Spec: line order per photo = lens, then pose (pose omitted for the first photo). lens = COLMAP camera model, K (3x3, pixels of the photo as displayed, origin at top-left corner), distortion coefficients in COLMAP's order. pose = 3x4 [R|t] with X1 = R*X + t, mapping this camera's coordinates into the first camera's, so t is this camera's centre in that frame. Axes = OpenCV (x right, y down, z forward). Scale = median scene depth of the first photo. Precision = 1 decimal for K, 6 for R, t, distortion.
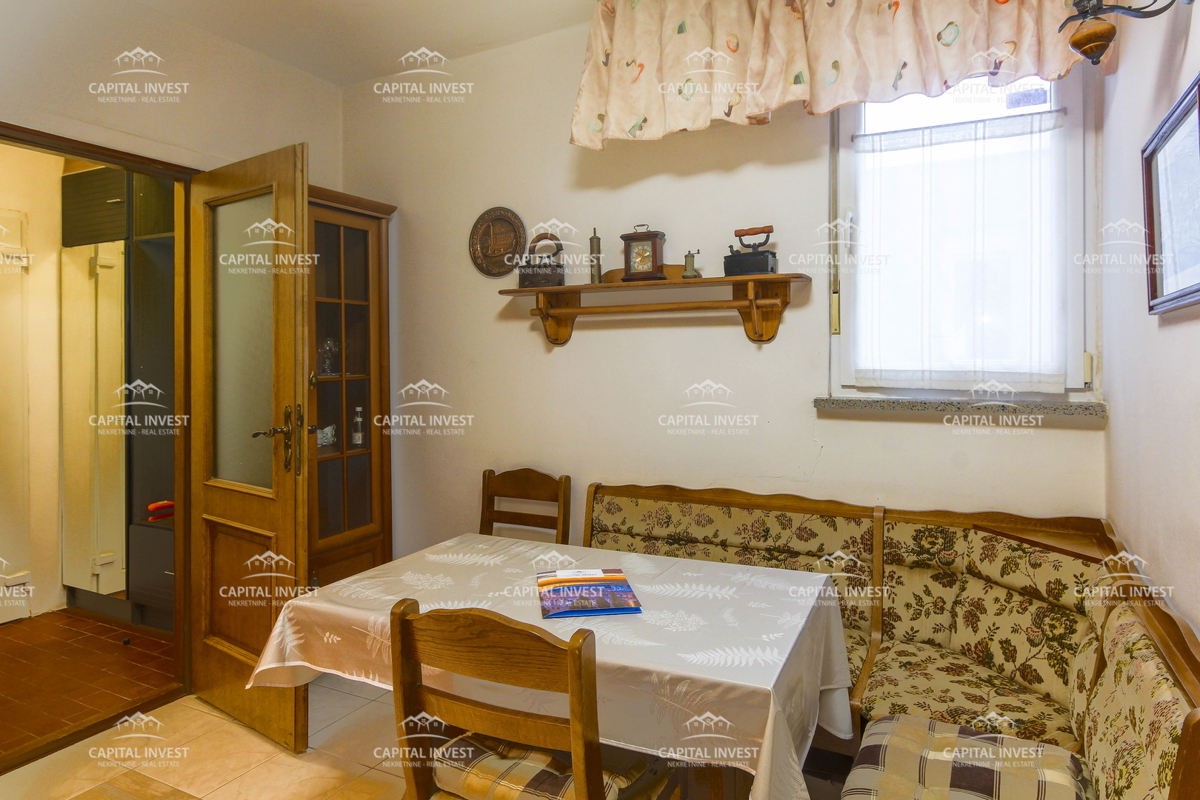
lens RADIAL K [[734.6, 0, 601.2], [0, 734.6, 358.8], [0, 0, 1]] dist [-0.004114, -0.000664]
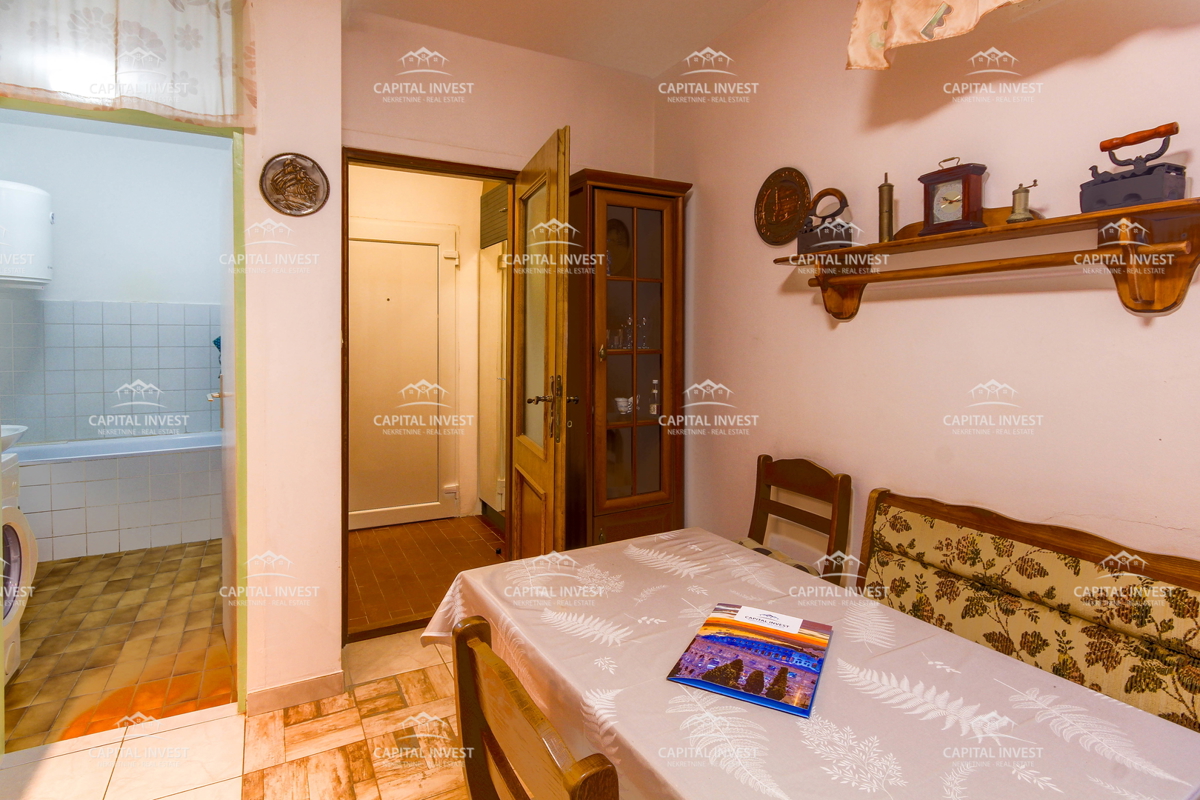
lens RADIAL K [[612.2, 0, 595.7], [0, 612.2, 354.1], [0, 0, 1]] dist [0.003505, -0.001677]
pose [[0.815072, 0.029182, -0.578624, 0.128398], [-0.012009, 0.999367, 0.033485, 0.000752], [0.579235, -0.020344, 0.814907, 0.274464]]
